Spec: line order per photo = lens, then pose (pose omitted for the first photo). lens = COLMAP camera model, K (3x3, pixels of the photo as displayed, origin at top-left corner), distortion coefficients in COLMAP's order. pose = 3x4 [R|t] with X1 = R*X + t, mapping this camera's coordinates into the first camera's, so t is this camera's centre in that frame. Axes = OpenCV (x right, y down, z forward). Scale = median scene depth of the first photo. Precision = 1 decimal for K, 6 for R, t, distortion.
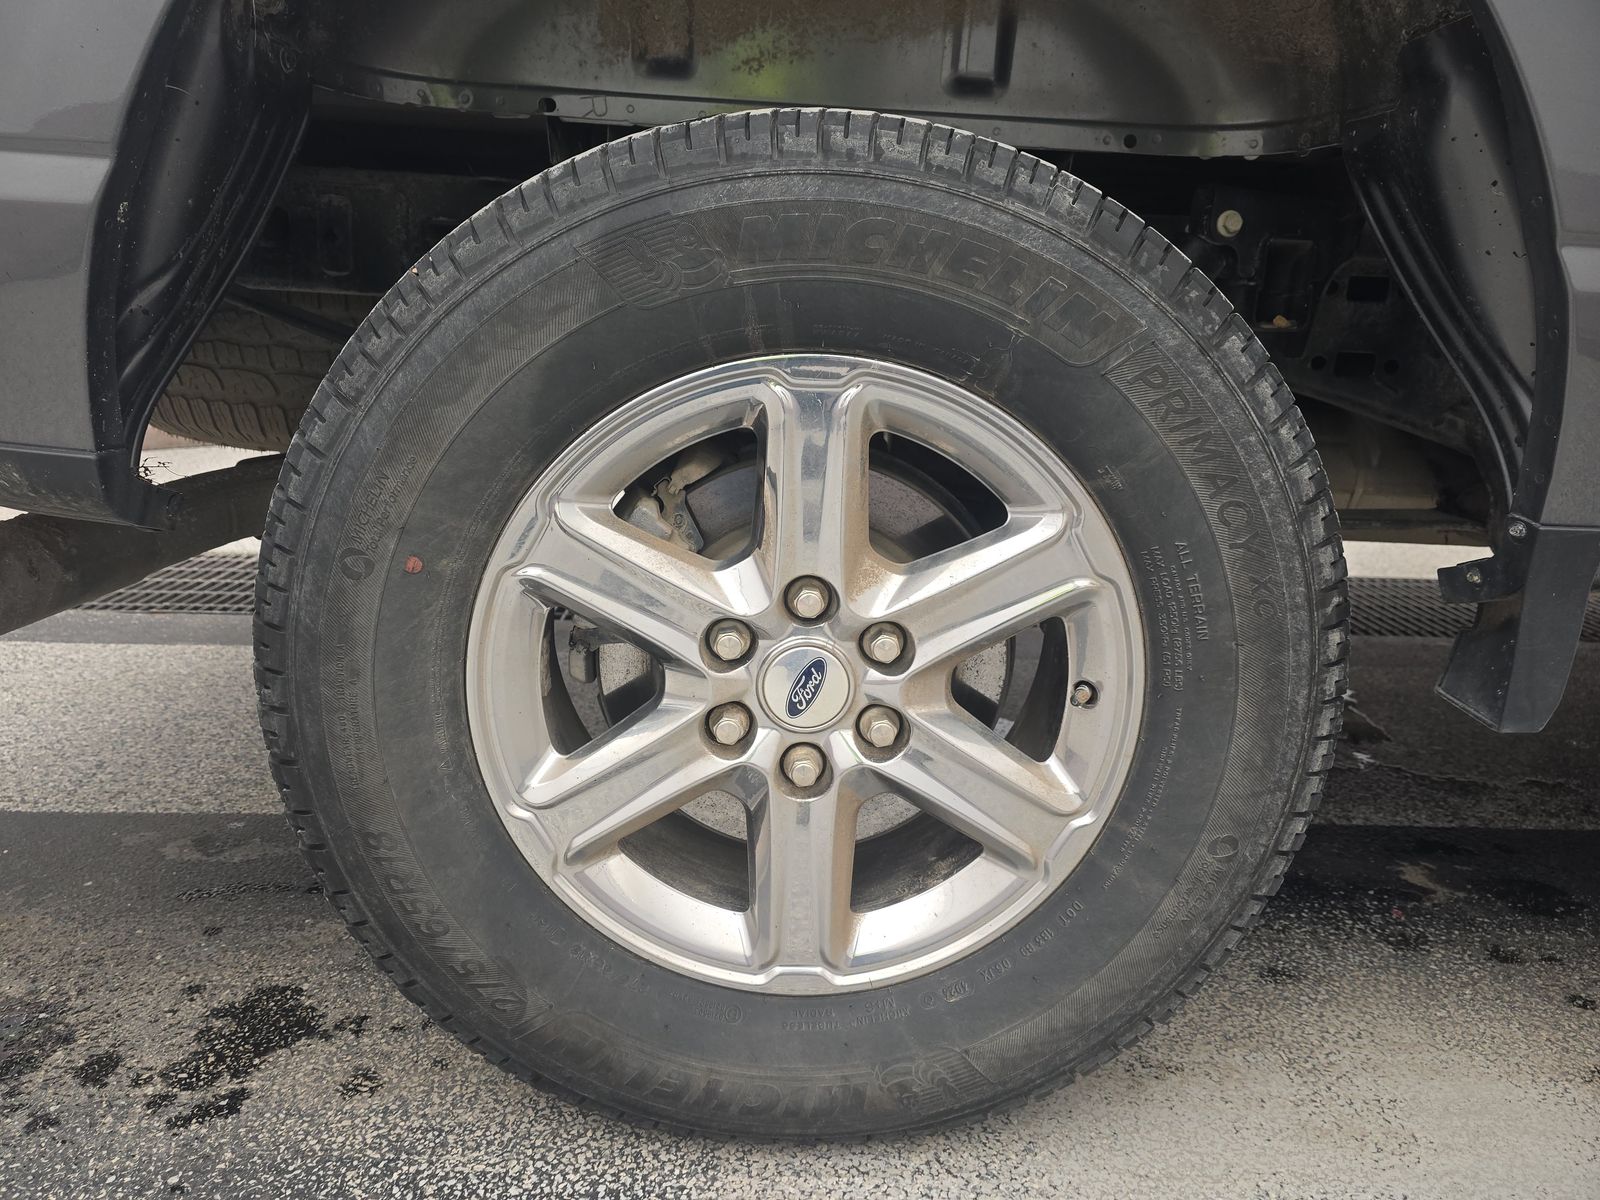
lens RADIAL K [[1059.5, 0, 802.0], [0, 1059.5, 579.5], [0, 0, 1]] dist [0.057643, -0.056983]
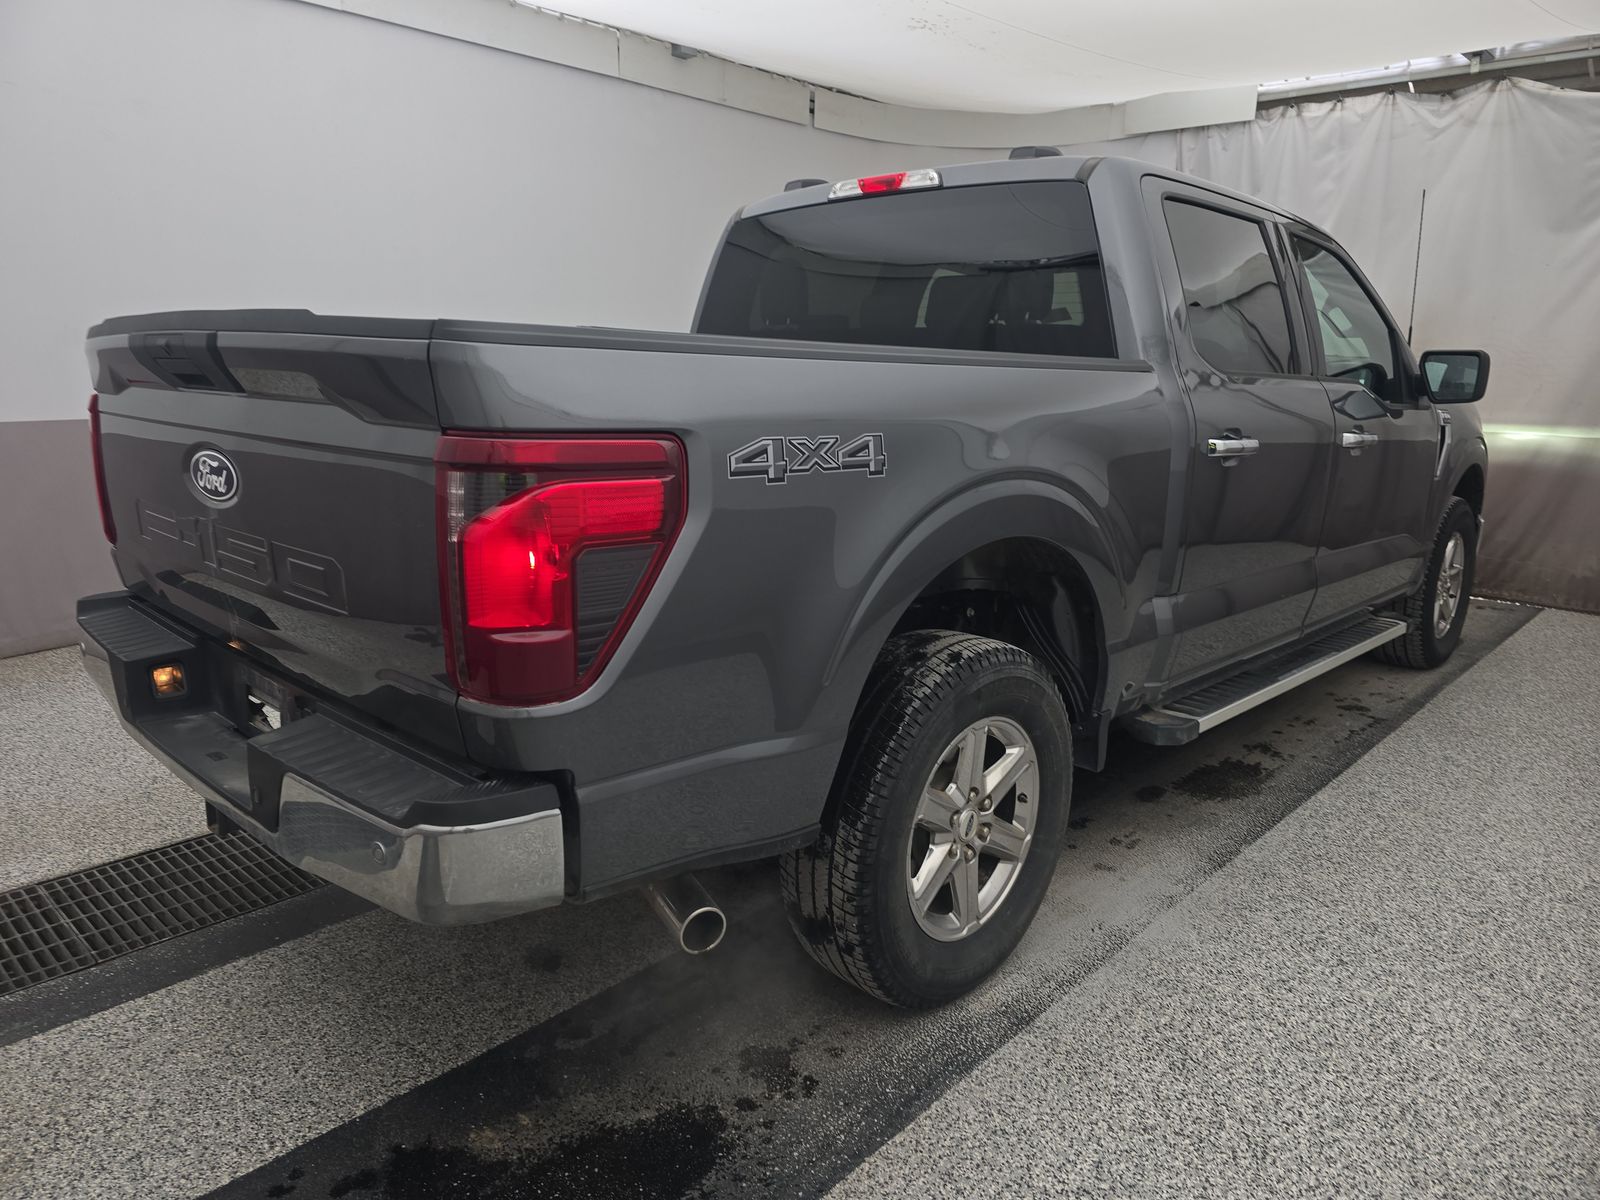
lens RADIAL K [[1059.5, 0, 802.0], [0, 1059.5, 579.5], [0, 0, 1]] dist [0.057643, -0.056983]
pose [[0.707541, -0.158539, 0.688659, -2.152090], [0.176782, 0.983233, 0.044725, -0.748077], [-0.684203, 0.090098, 0.723705, -0.825947]]
